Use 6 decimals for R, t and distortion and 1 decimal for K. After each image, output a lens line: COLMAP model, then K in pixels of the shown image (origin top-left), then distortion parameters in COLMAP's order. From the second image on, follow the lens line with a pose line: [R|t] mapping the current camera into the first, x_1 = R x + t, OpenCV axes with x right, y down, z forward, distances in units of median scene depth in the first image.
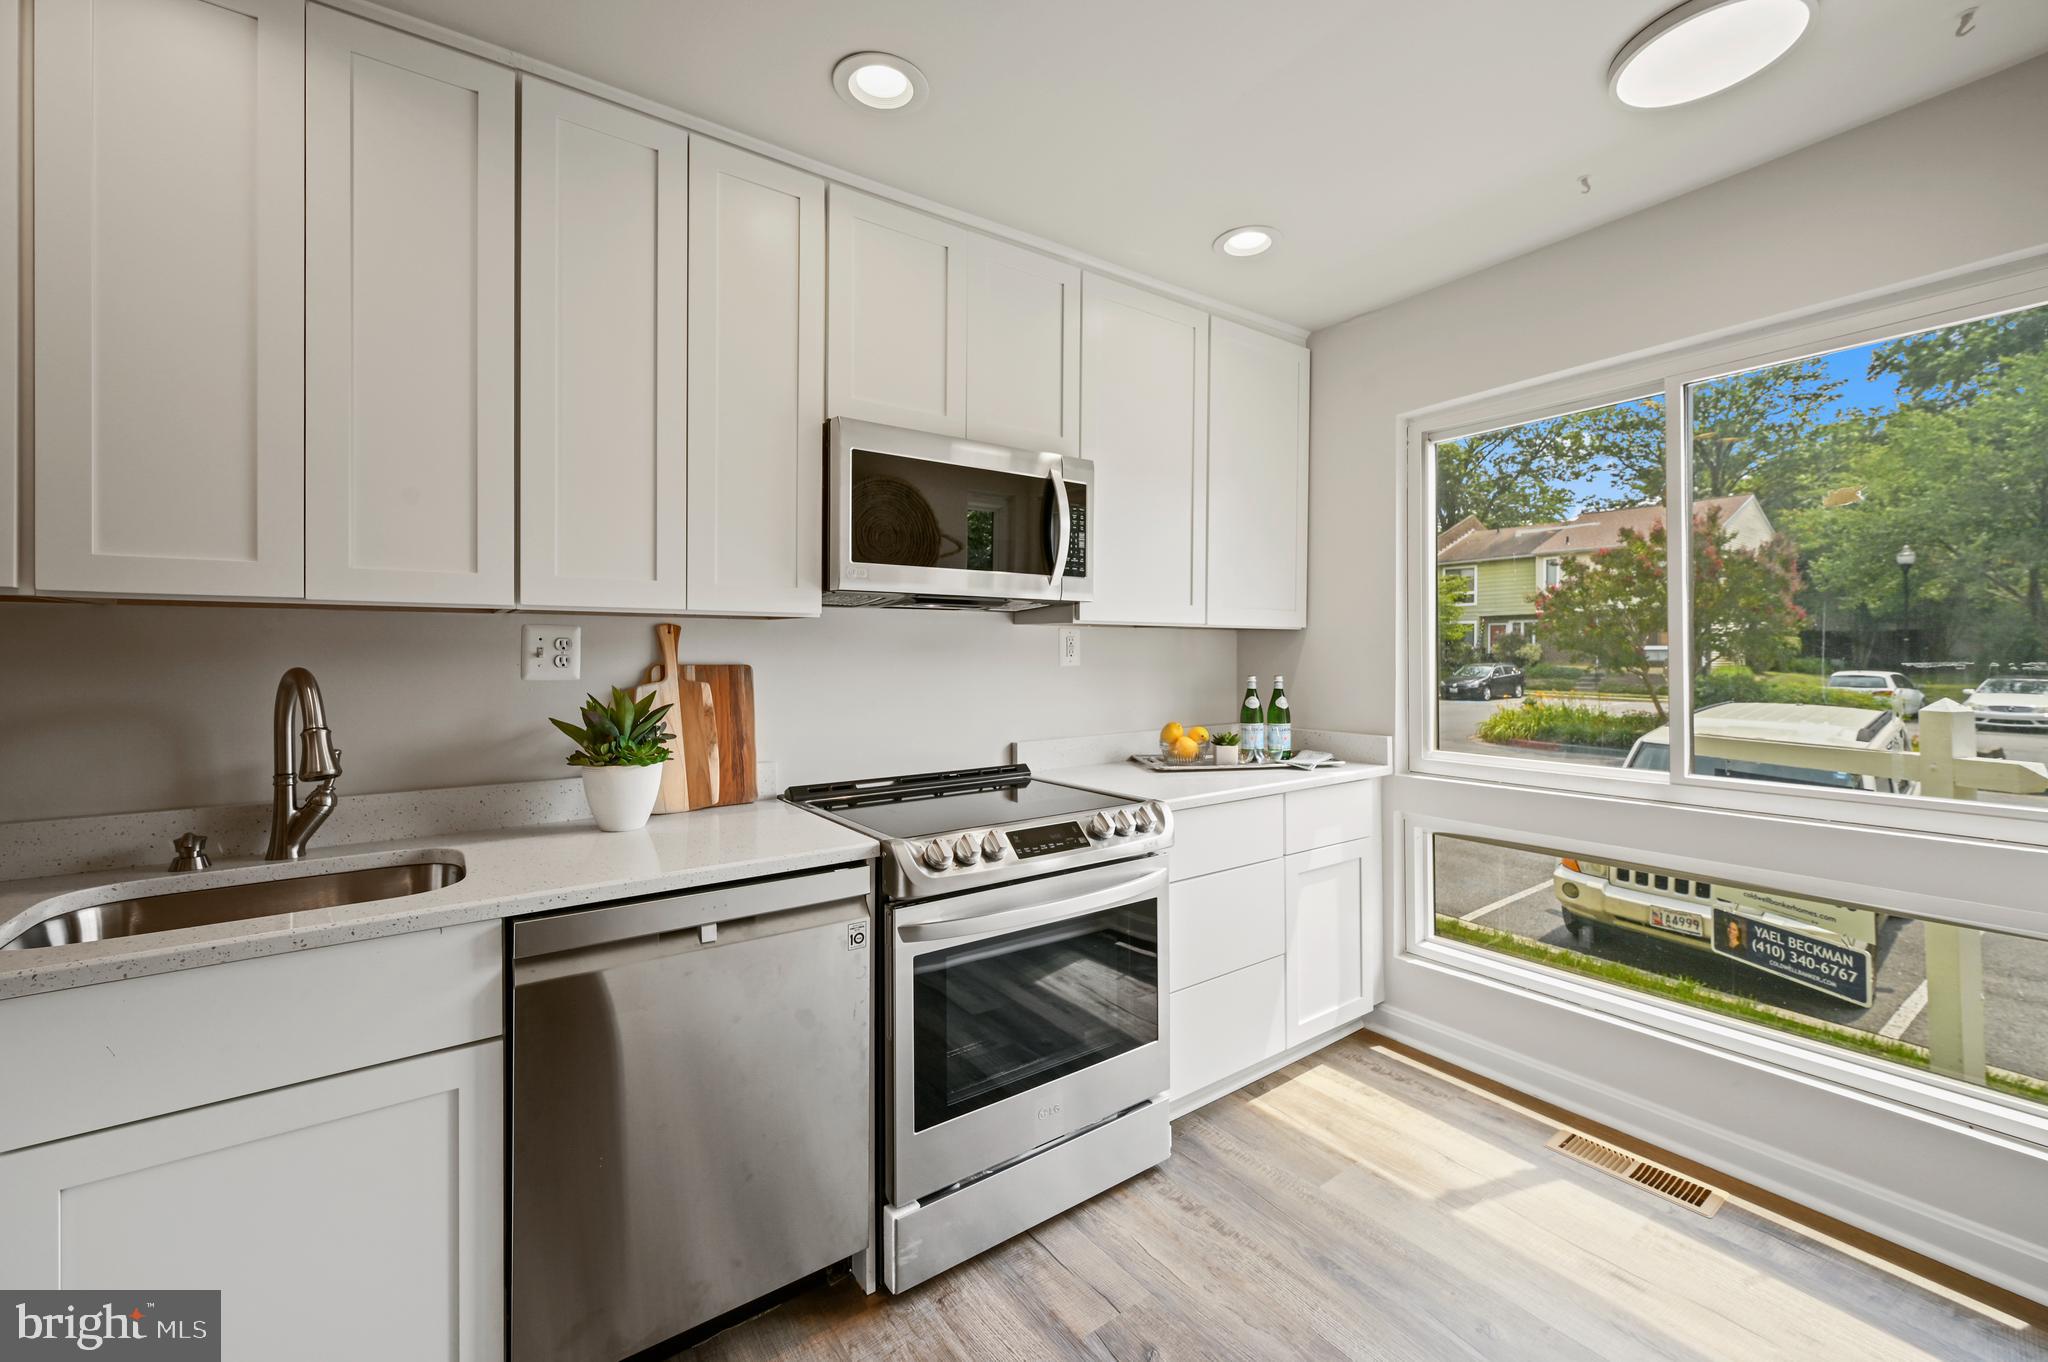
lens RADIAL K [[810.9, 0, 1019.7], [0, 810.9, 670.8], [0, 0, 1]] dist [0.000686, -0.000133]
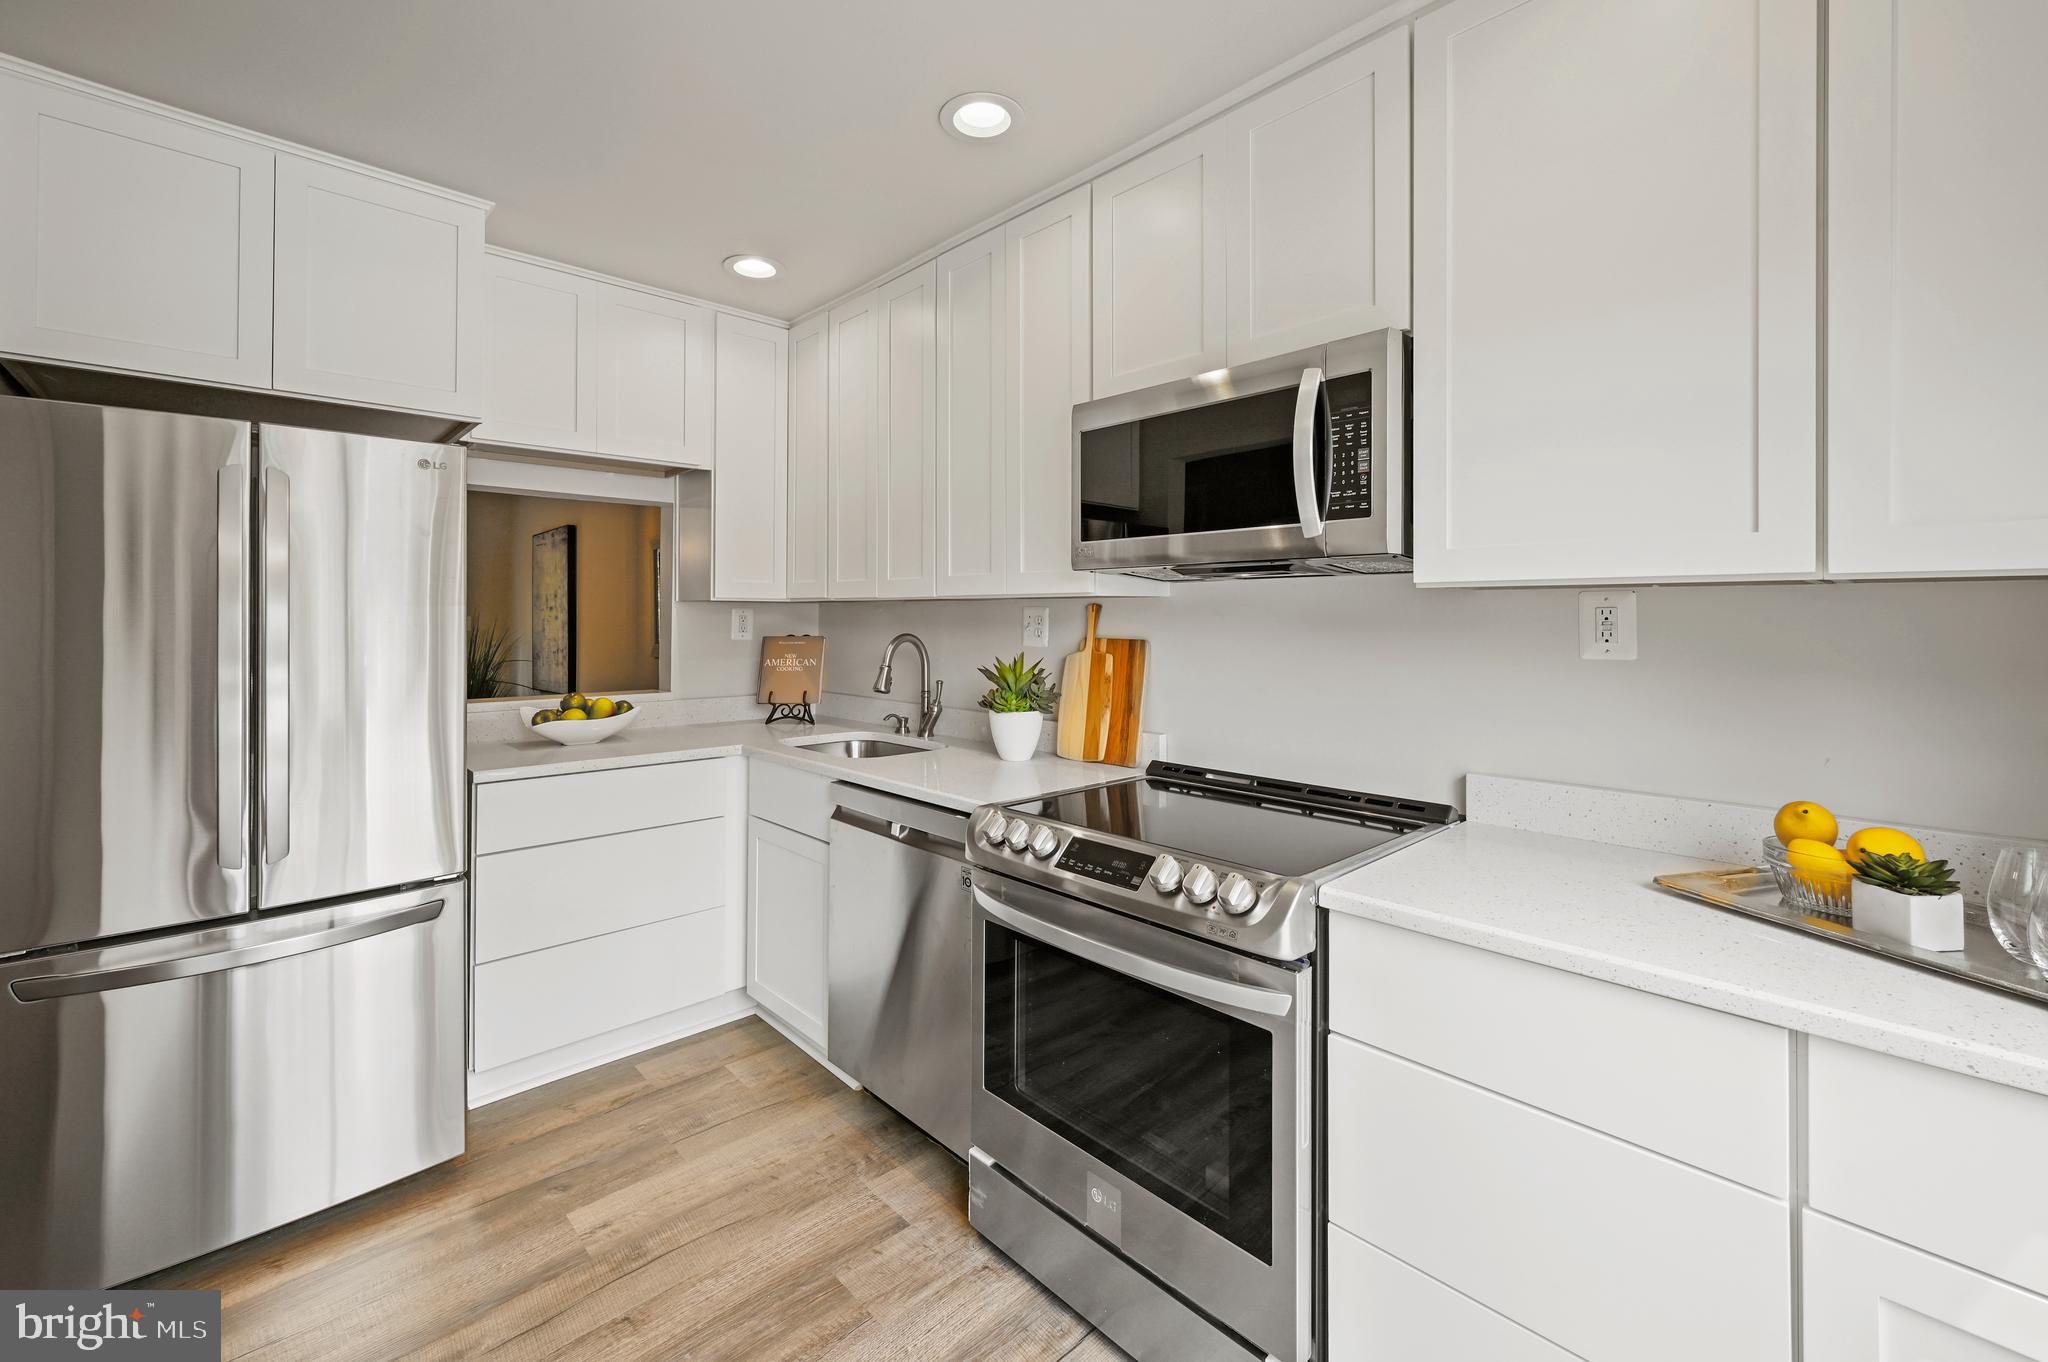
lens RADIAL K [[846.2, 0, 1031.8], [0, 846.2, 619.2], [0, 0, 1]] dist [0.000293, 0.000483]
pose [[0.152323, 0.007092, -0.988305, 0.775494], [-0.013227, 0.999899, 0.005137, -0.039424], [0.988242, 0.012290, 0.152401, 0.713180]]
